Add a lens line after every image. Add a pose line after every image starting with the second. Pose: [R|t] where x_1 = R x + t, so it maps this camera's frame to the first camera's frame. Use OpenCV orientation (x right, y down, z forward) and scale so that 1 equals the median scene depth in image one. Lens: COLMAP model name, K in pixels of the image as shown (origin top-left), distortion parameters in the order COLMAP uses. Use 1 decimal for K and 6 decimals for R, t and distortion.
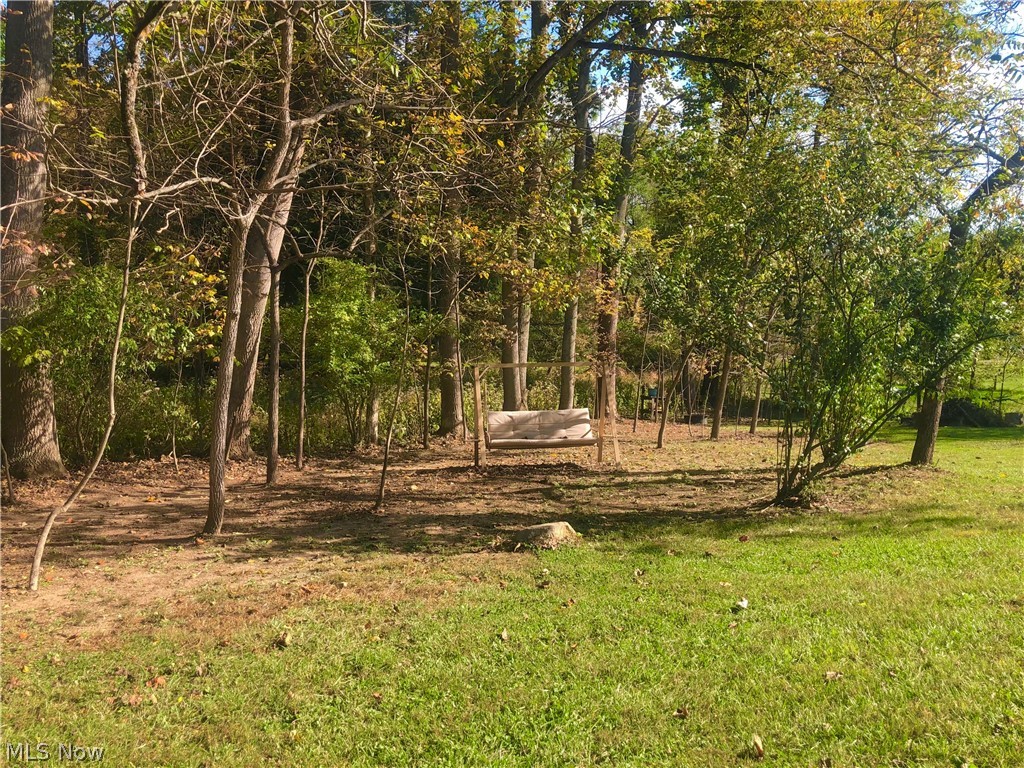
lens RADIAL K [[833.6, 0, 512.0], [0, 833.6, 384.0], [0, 0, 1]] dist [0.035125, -0.019033]
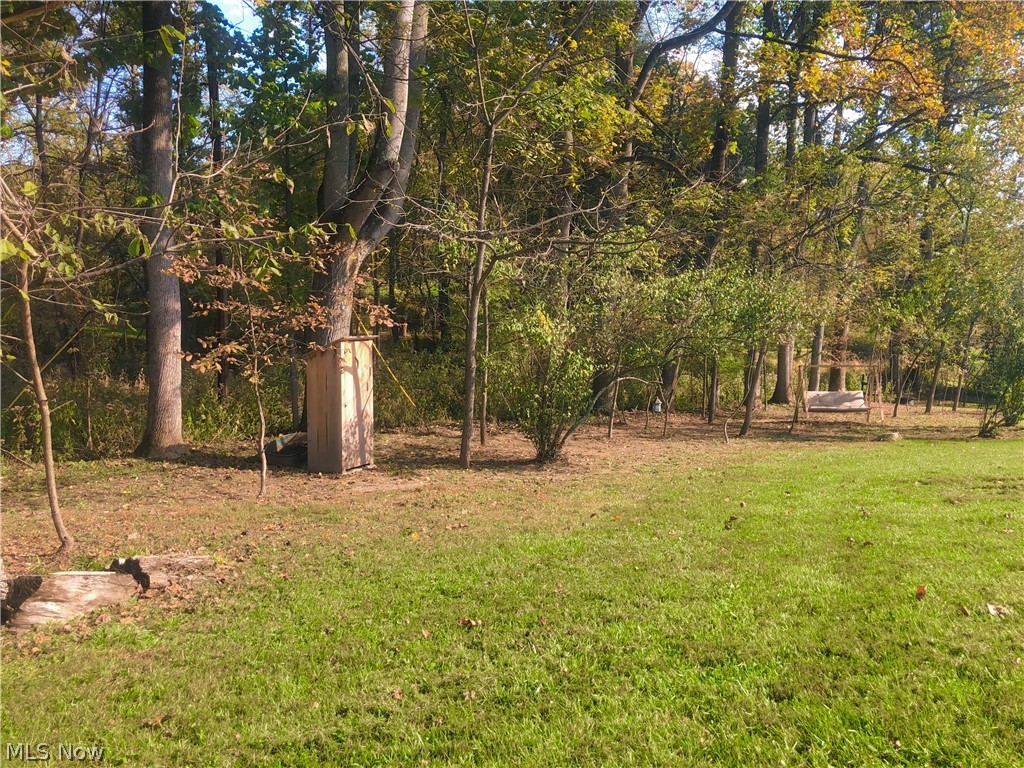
lens RADIAL K [[833.6, 0, 512.0], [0, 833.6, 384.0], [0, 0, 1]] dist [0.035125, -0.019033]
pose [[0.981528, 0.024523, -0.189742, -0.302934], [-0.019256, 0.999378, 0.029550, -0.024508], [0.190349, -0.025350, 0.981389, -0.898509]]
